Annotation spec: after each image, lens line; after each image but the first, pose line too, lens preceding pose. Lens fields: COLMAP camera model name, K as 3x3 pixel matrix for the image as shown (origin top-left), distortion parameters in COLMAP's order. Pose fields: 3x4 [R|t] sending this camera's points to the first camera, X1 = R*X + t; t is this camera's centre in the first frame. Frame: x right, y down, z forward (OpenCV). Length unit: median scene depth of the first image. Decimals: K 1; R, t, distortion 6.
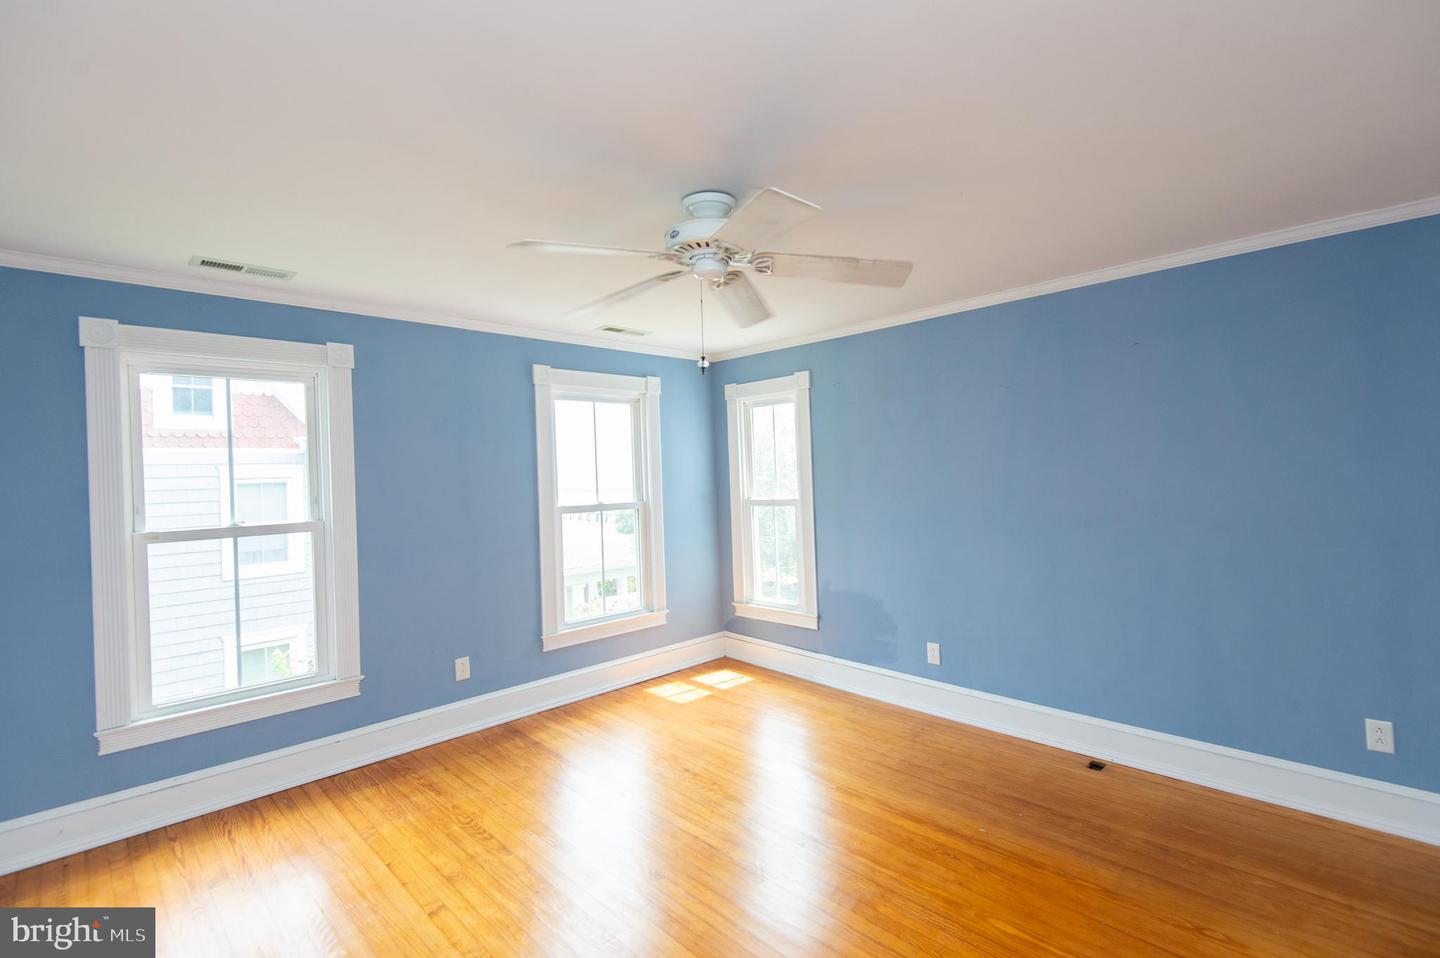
lens RADIAL K [[667.5, 0, 722.5], [0, 667.5, 478.3], [0, 0, 1]] dist [0.038846, -0.018284]
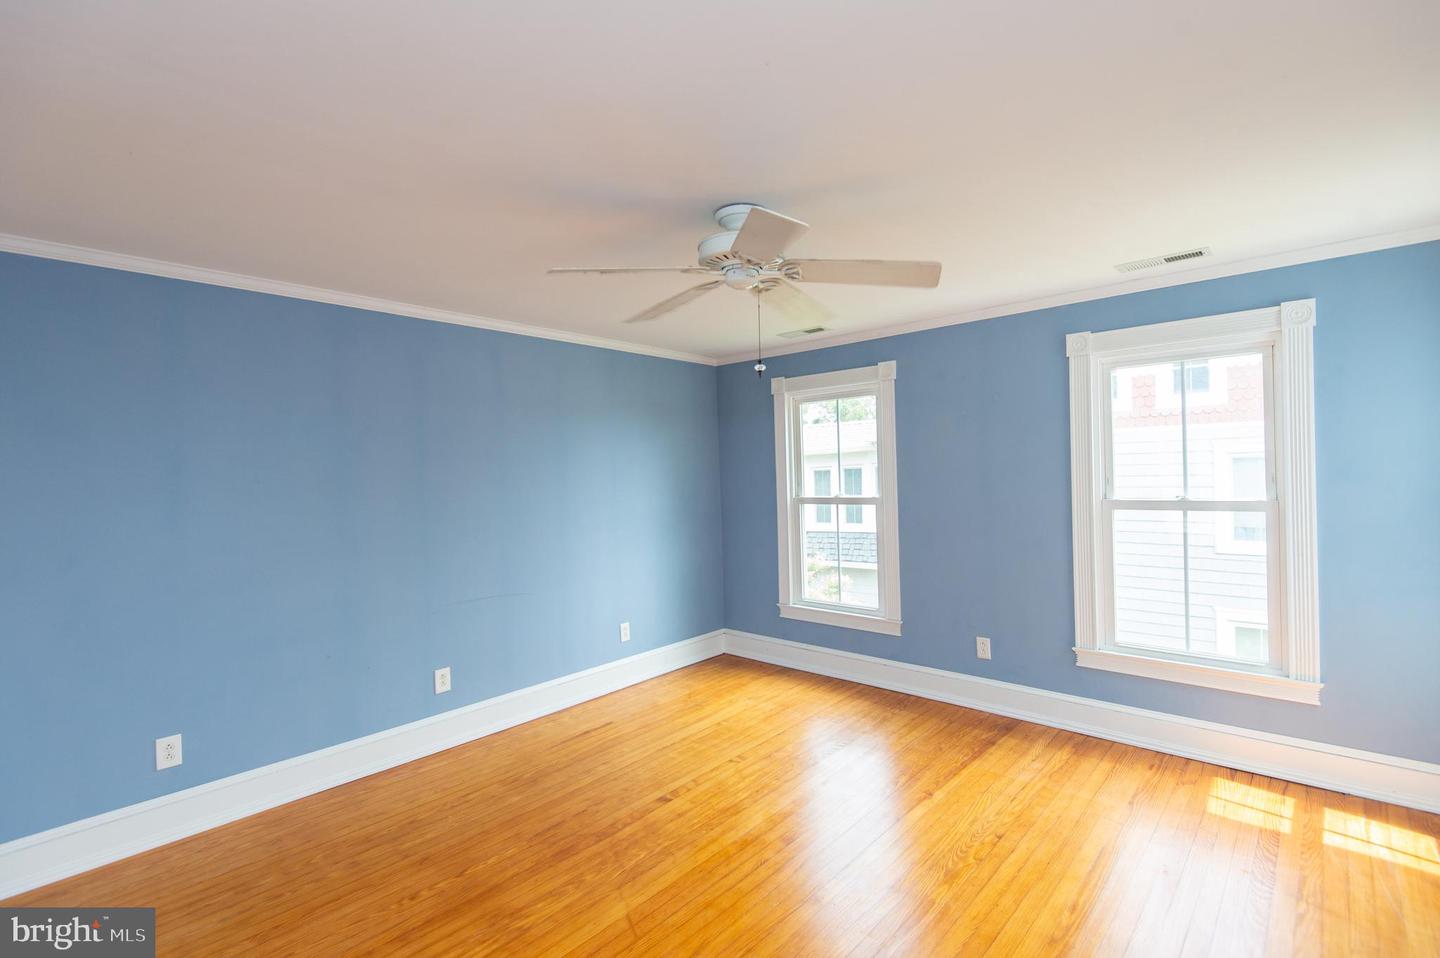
lens RADIAL K [[667.5, 0, 722.5], [0, 667.5, 478.3], [0, 0, 1]] dist [0.038846, -0.018284]
pose [[0.051660, 0.034647, -0.998064, 0.613334], [0.016246, 0.999237, 0.035529, -0.023467], [0.998533, -0.018050, 0.051057, 0.537086]]
